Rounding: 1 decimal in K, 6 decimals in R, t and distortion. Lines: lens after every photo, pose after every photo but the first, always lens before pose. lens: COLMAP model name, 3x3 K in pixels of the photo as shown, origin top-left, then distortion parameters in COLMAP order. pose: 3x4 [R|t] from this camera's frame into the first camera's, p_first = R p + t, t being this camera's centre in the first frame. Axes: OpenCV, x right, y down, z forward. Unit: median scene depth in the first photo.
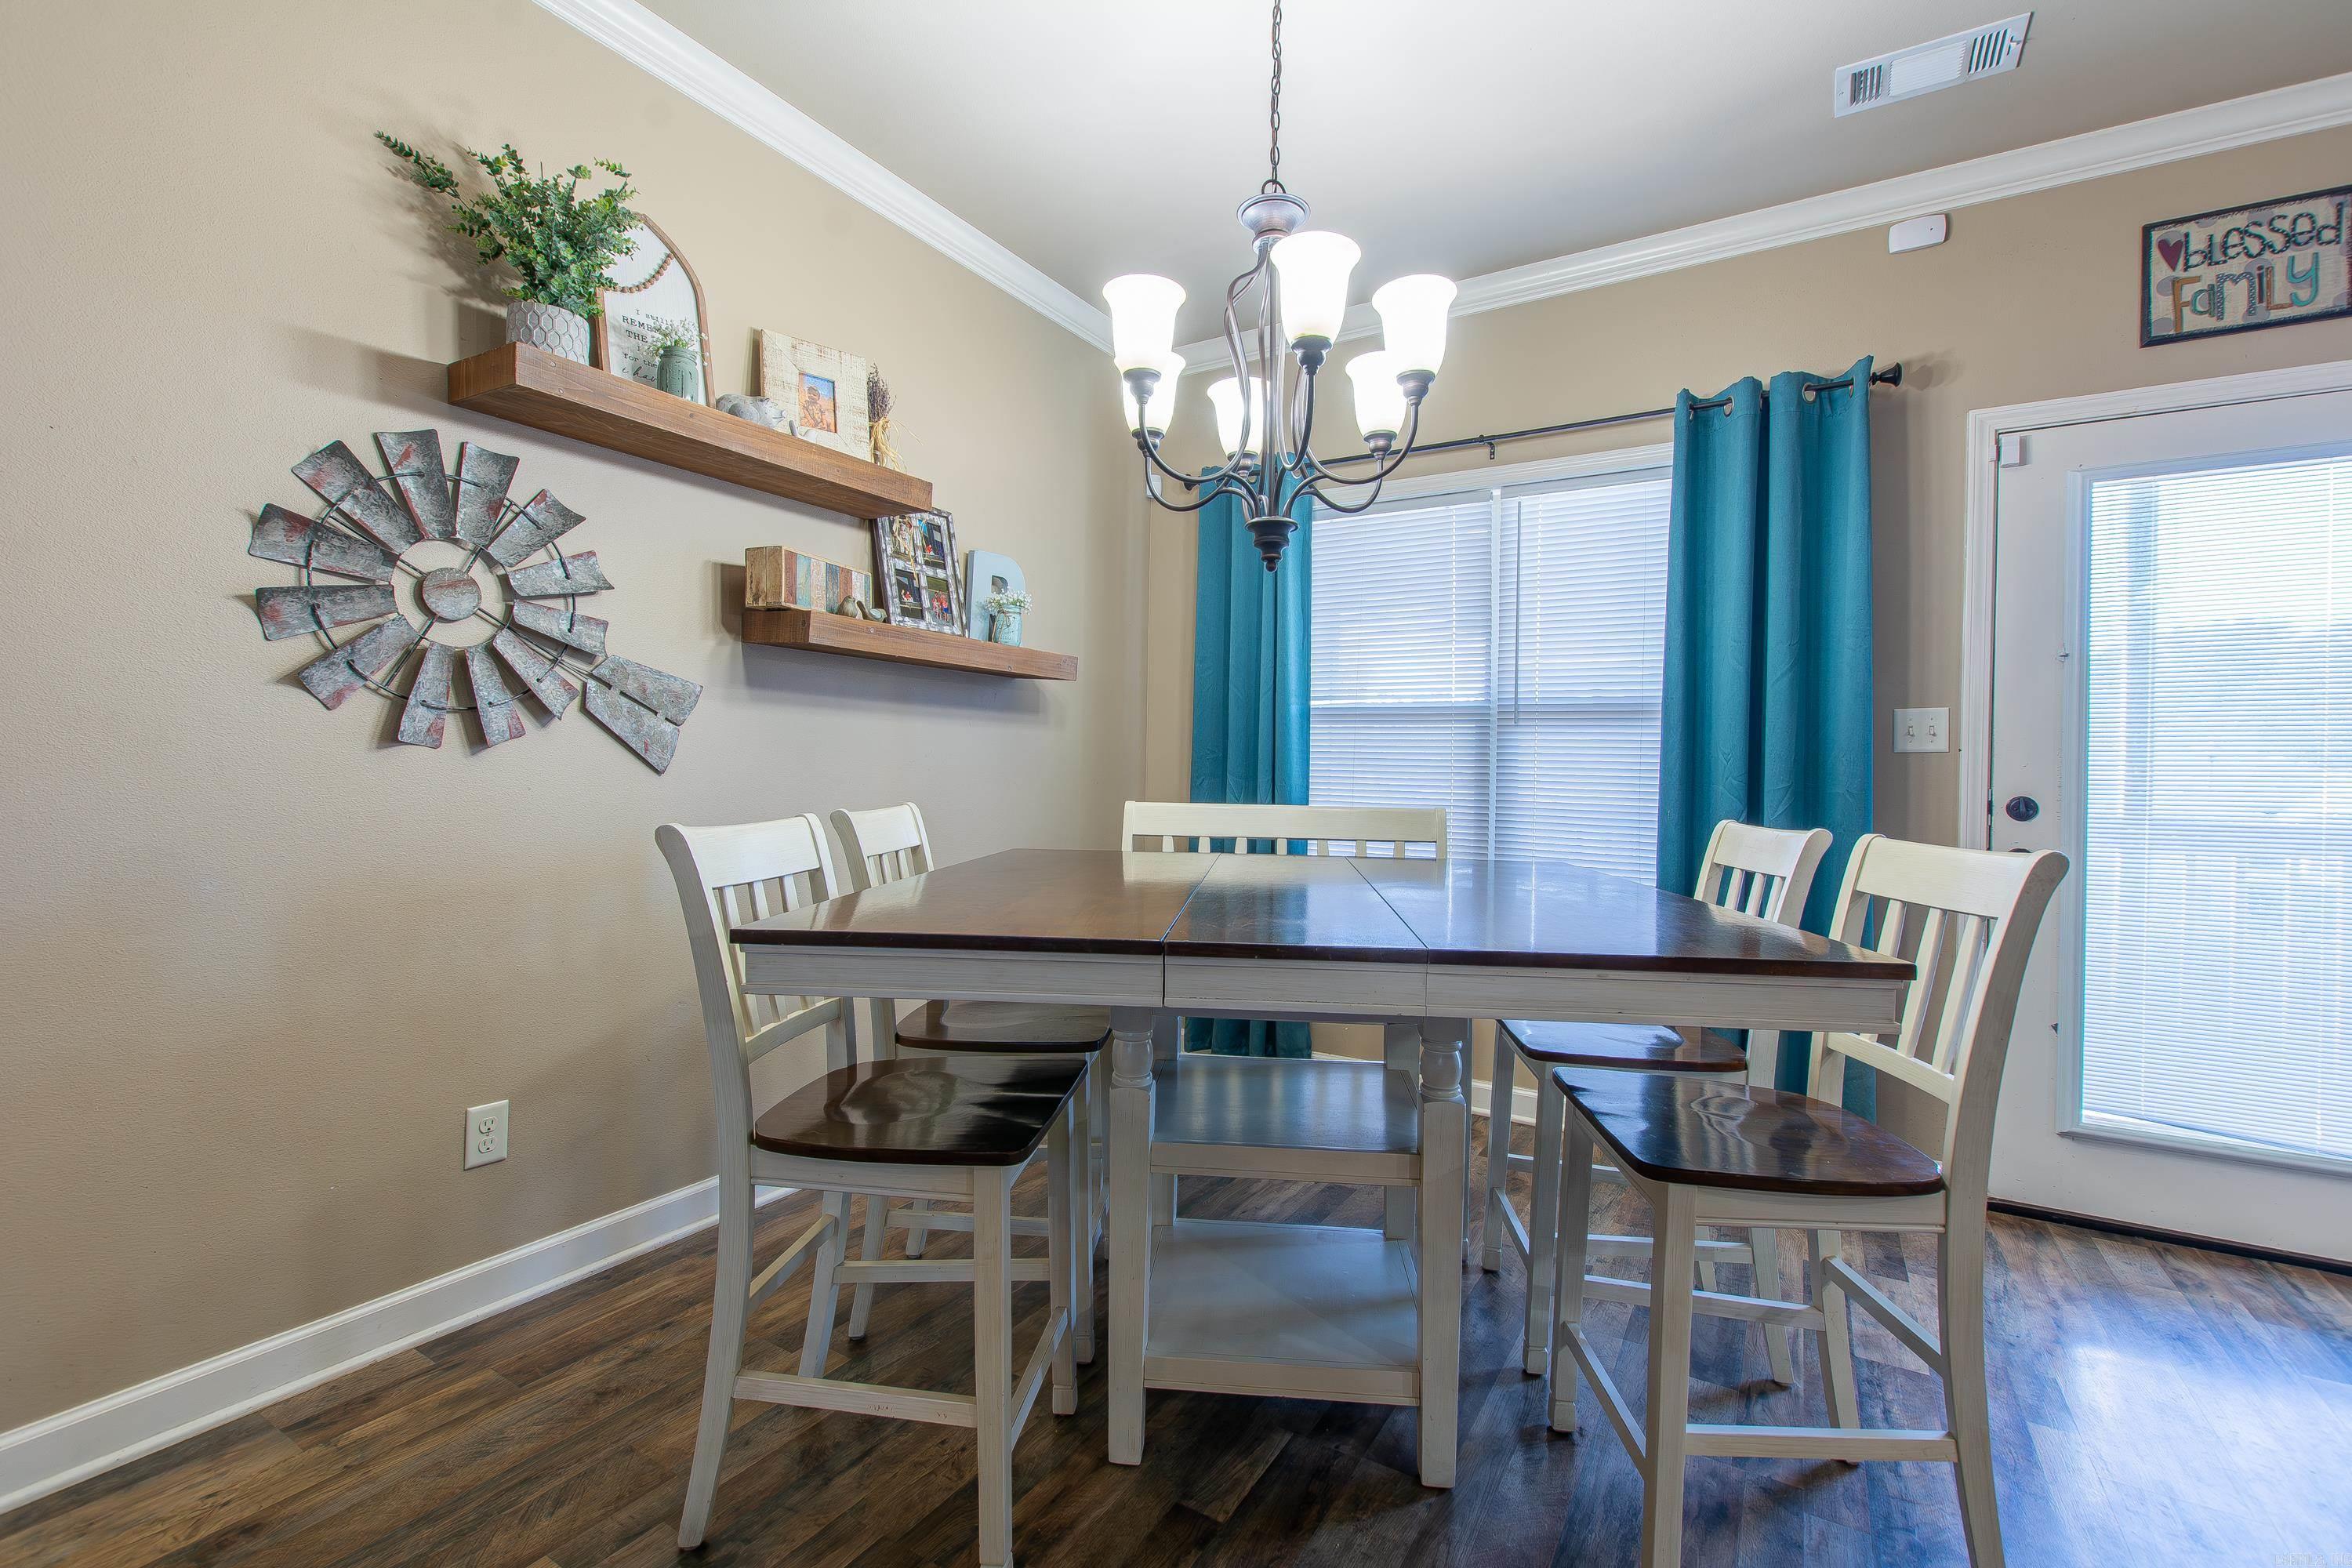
lens RADIAL K [[1041.4, 0, 1171.1], [0, 1041.4, 790.6], [0, 0, 1]] dist [0.009634, -0.000642]
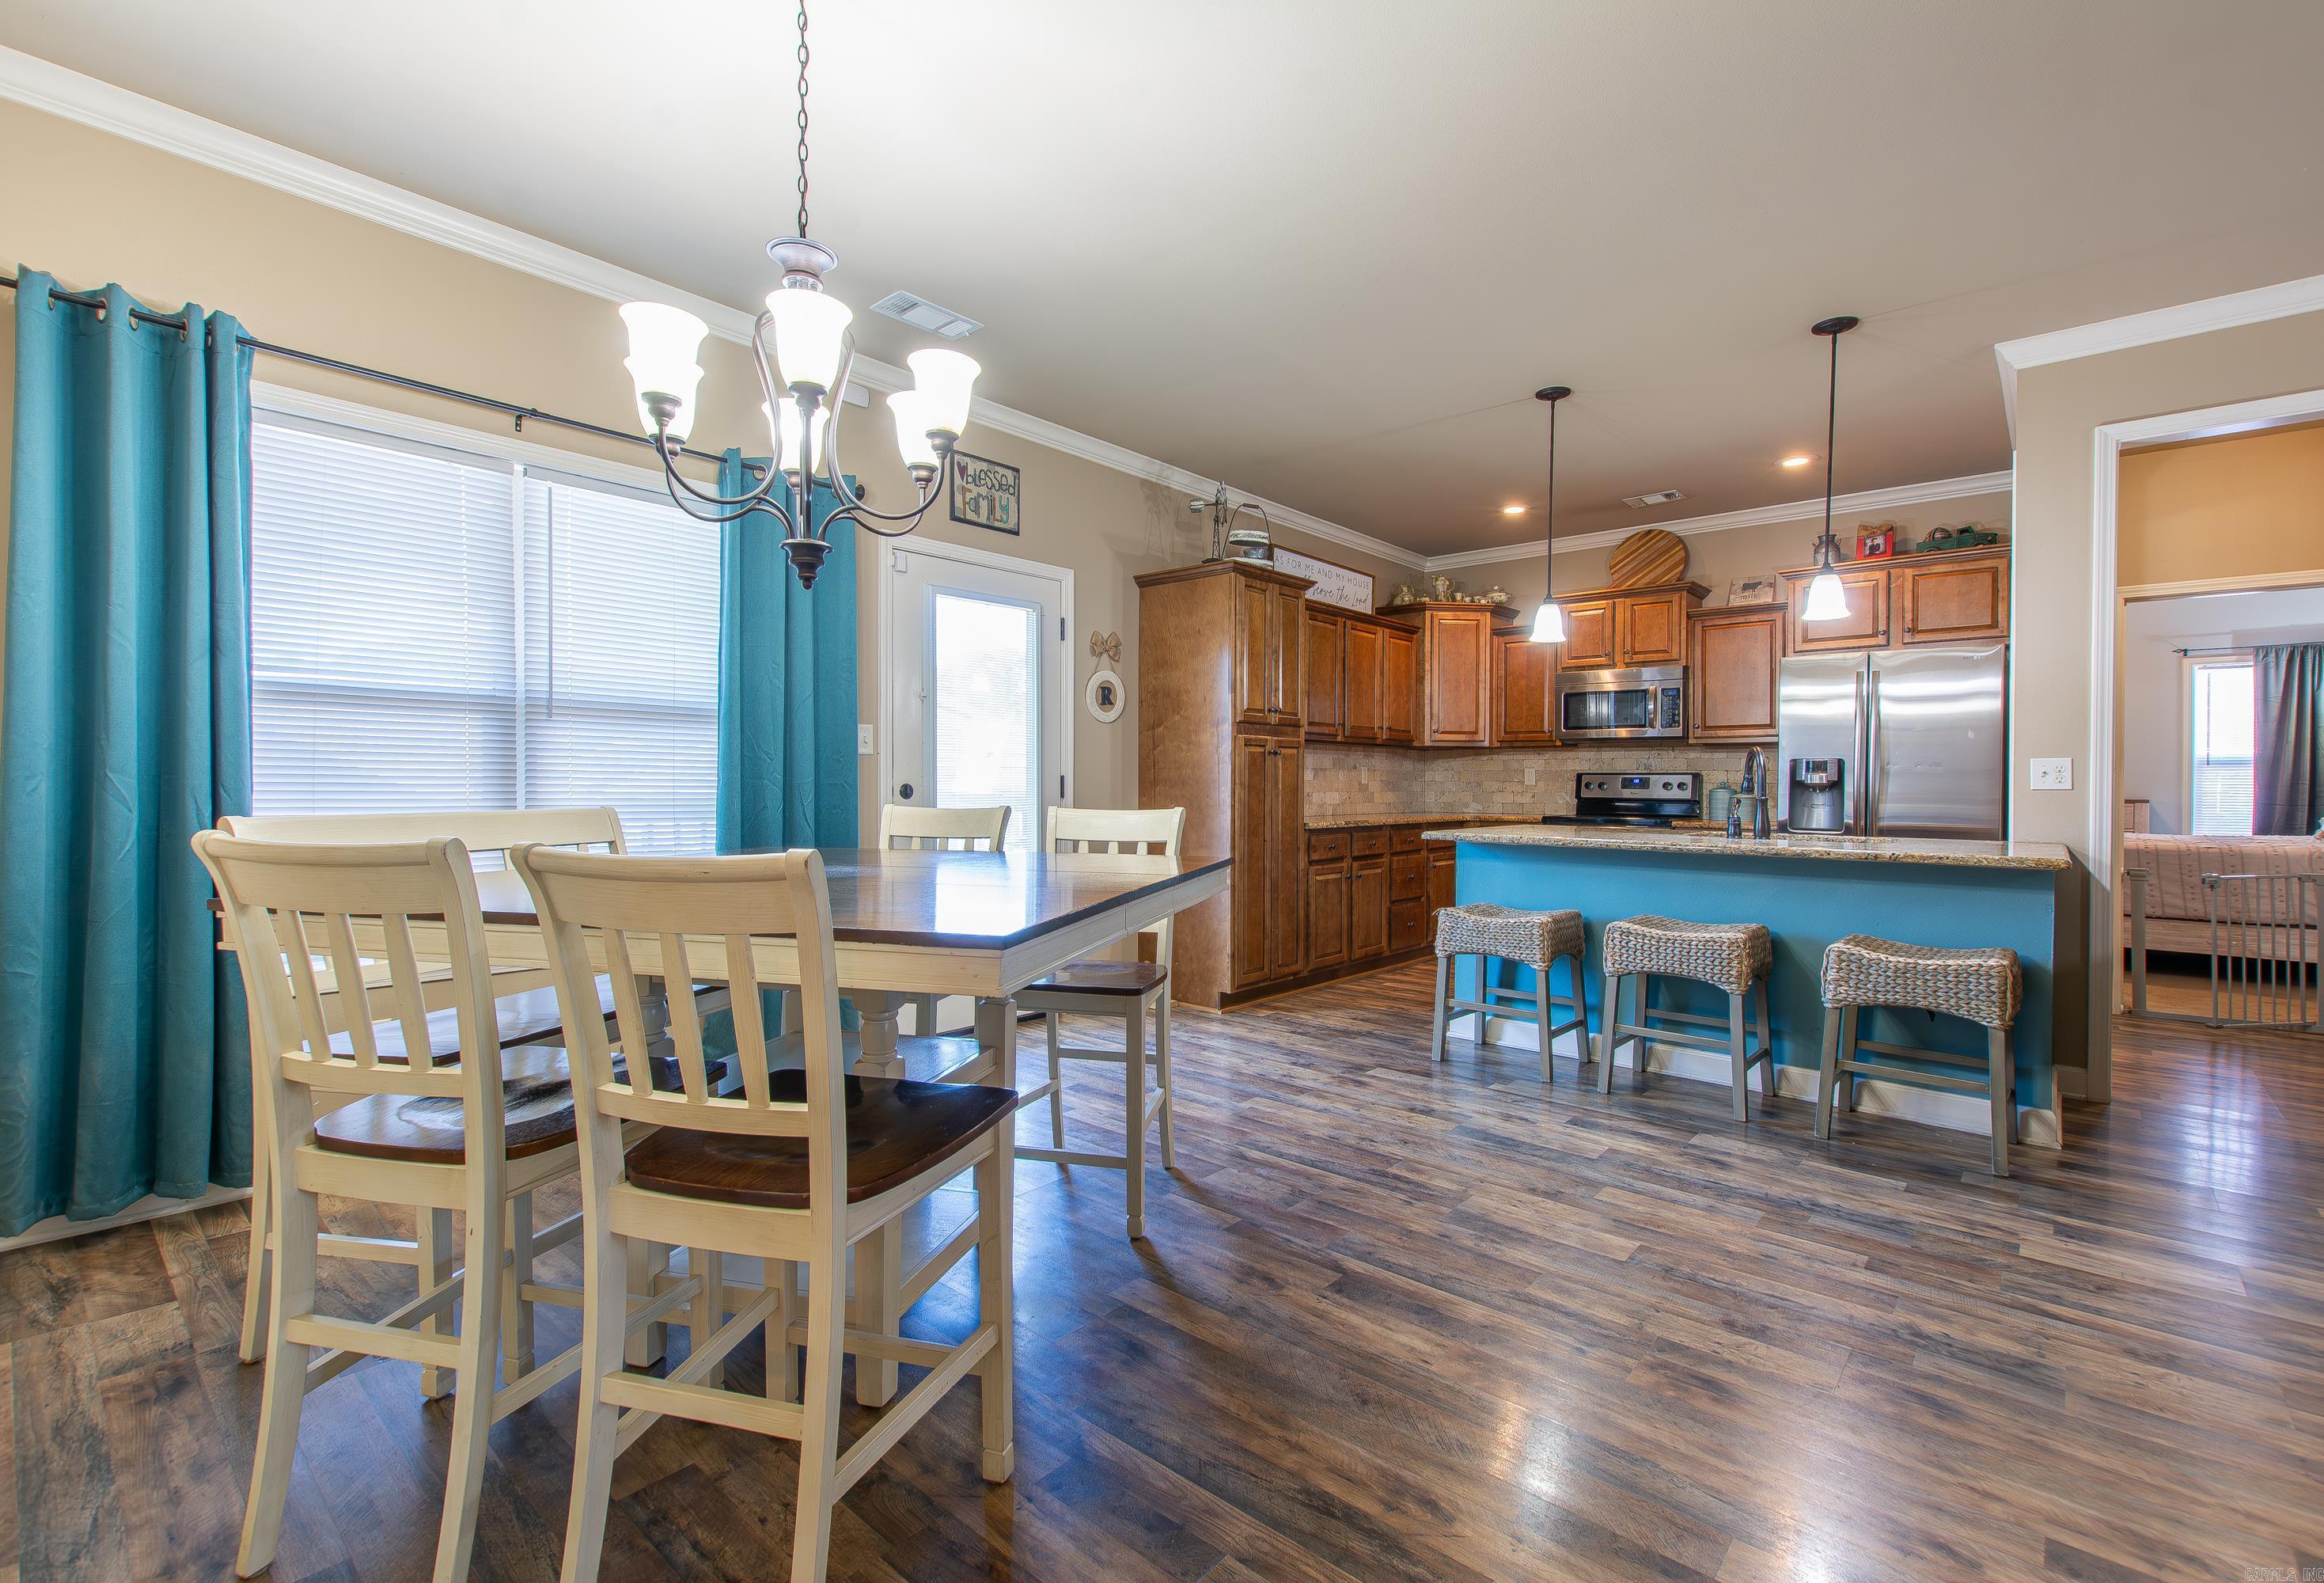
lens RADIAL K [[1013.2, 0, 1160.4], [0, 1013.2, 783.8], [0, 0, 1]] dist [0.001691, 0.000162]
pose [[0.188926, -0.023359, 0.981714, -0.639710], [0.003443, 0.999727, 0.023125, -0.031637], [-0.981985, -0.000989, 0.188954, 0.359475]]
